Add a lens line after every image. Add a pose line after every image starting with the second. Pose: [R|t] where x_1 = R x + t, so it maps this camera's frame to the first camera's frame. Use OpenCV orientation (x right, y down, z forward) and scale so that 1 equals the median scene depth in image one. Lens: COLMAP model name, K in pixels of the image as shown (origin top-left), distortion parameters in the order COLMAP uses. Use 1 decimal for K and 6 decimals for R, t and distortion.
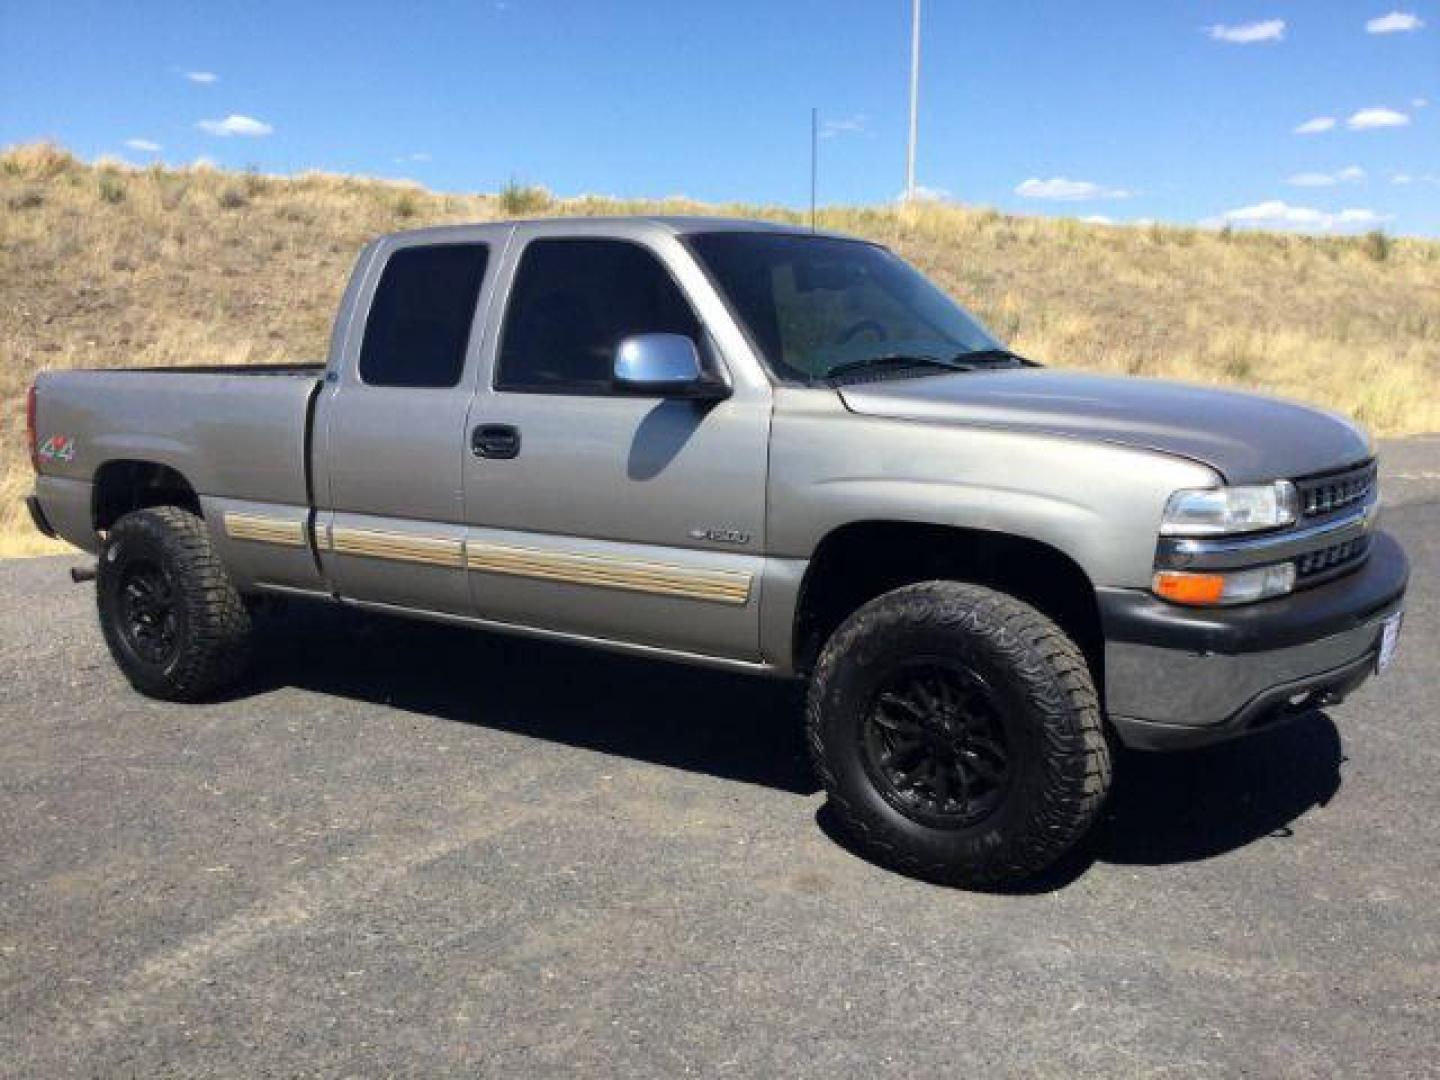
lens RADIAL K [[1279.7, 0, 726.1], [0, 1279.7, 539.6], [0, 0, 1]] dist [0.113240, -0.208127]
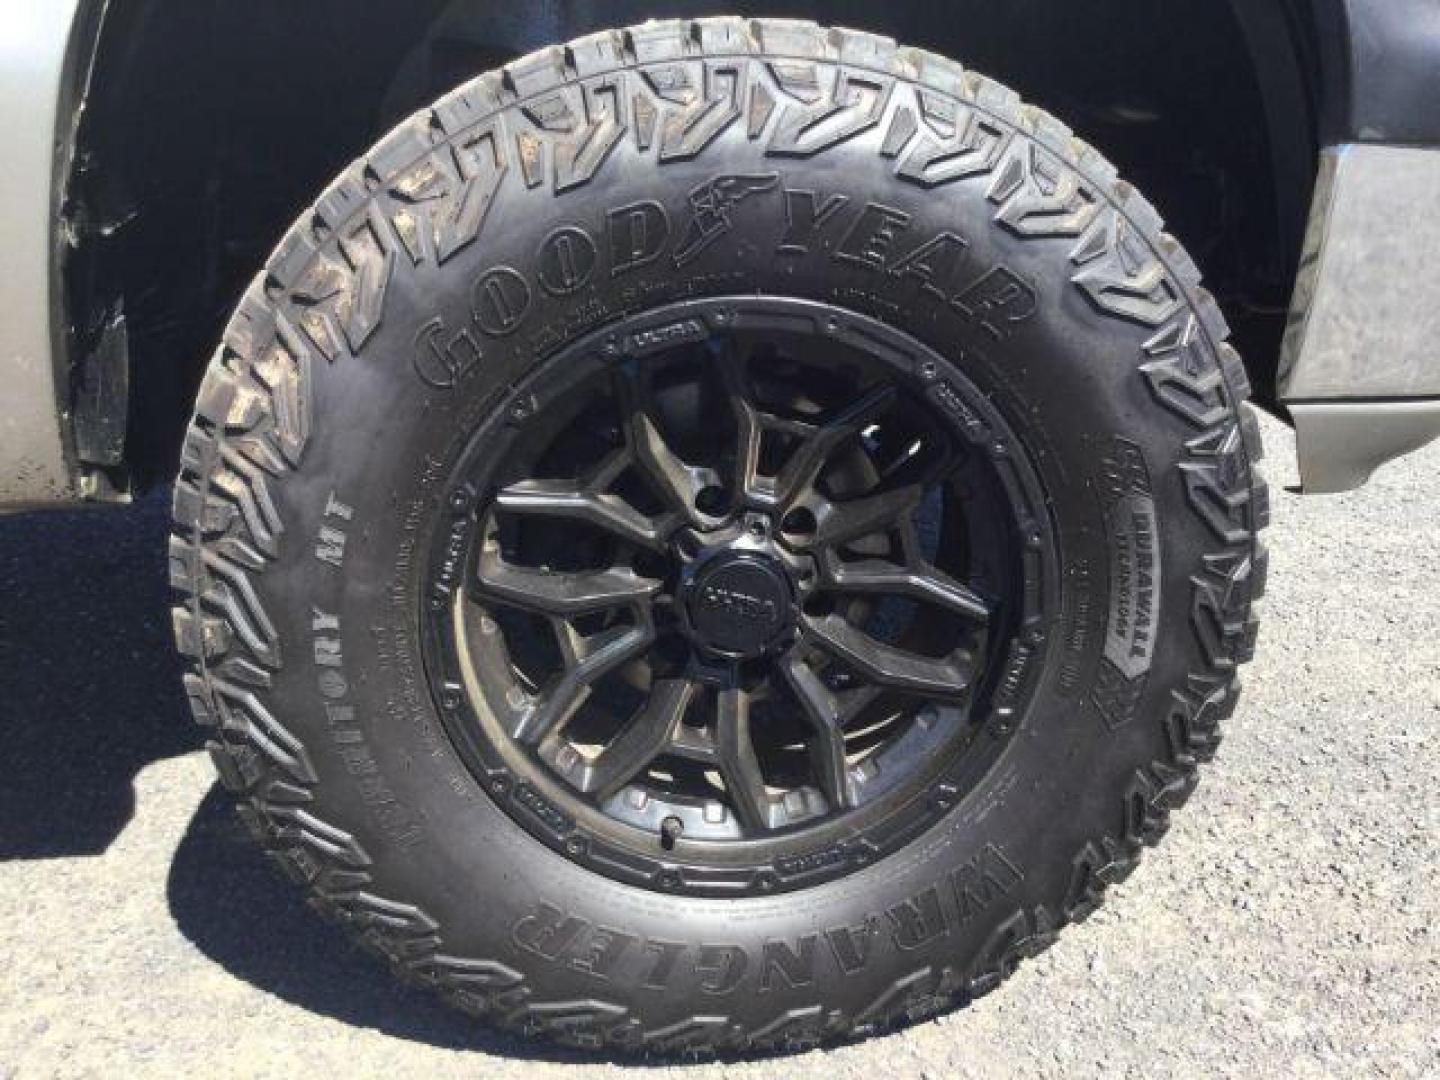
lens RADIAL K [[1314.1, 0, 706.9], [0, 1314.1, 510.0], [0, 0, 1]] dist [0.010806, -0.025004]
pose [[0.749101, -0.190742, 0.634402, -0.016360], [0.109689, 0.980146, 0.165174, 0.071348], [-0.653312, -0.054145, 0.755150, 0.642601]]
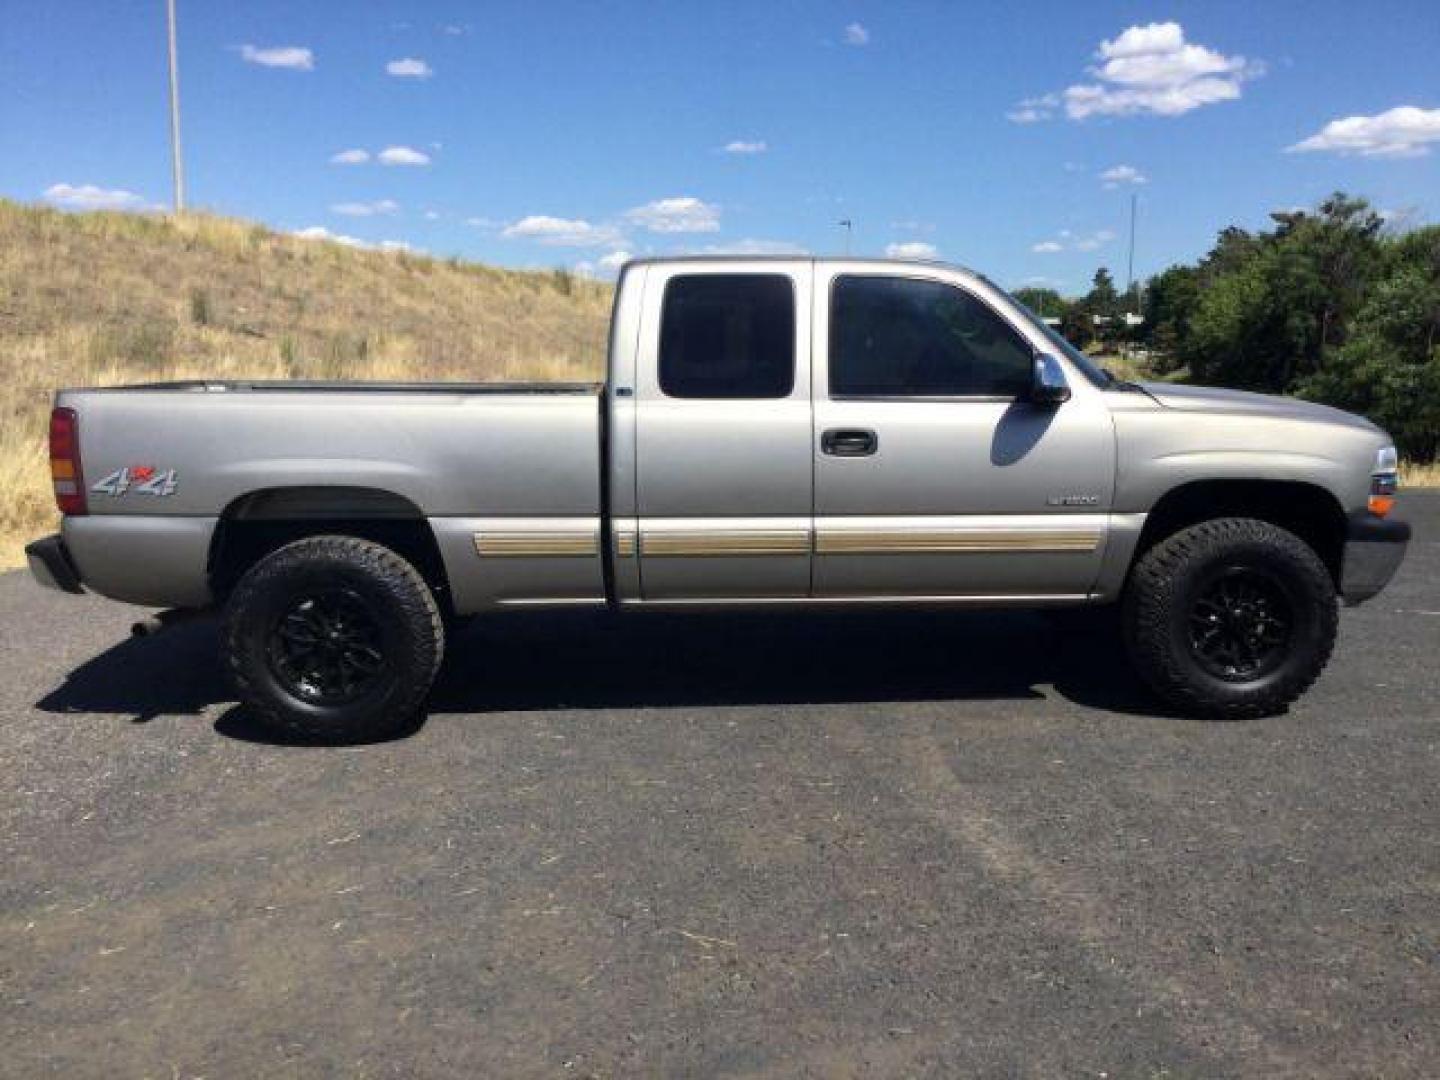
lens RADIAL K [[1279.7, 0, 726.1], [0, 1279.7, 539.6], [0, 0, 1]] dist [0.113240, -0.208127]
pose [[0.785991, -0.079435, 0.613113, -1.001376], [0.088894, 0.995927, 0.015073, -0.014368], [-0.611813, 0.042655, 0.789851, 0.134007]]
